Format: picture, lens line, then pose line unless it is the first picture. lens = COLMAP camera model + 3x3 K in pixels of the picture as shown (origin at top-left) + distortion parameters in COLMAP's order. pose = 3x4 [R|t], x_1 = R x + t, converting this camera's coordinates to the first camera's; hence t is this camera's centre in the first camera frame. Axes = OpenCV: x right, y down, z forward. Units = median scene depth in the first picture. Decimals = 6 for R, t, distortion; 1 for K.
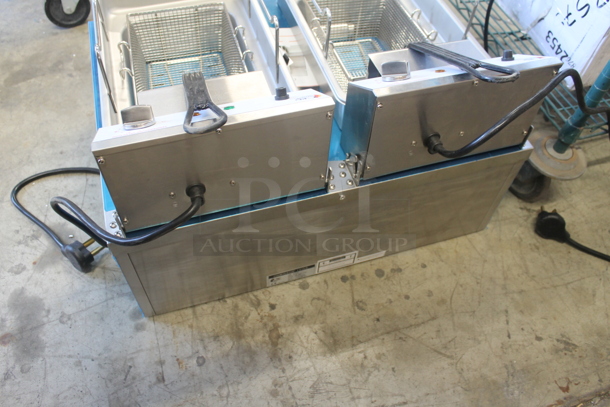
lens RADIAL K [[509.7, 0, 304.0], [0, 509.7, 204.7], [0, 0, 1]] dist [-0.135783, 0.096033]
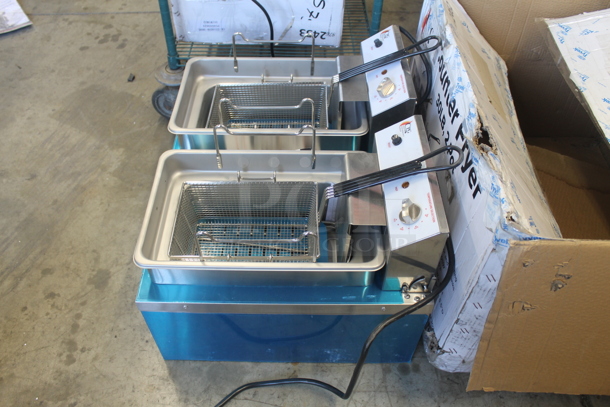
lens RADIAL K [[509.7, 0, 304.2], [0, 509.7, 202.2], [0, 0, 1]] dist [-0.135783, 0.096033]
pose [[0.302506, -0.752228, 0.585358, -0.798747], [0.774670, 0.551836, 0.308810, -0.560100], [-0.555317, 0.360042, 0.749661, 0.070536]]
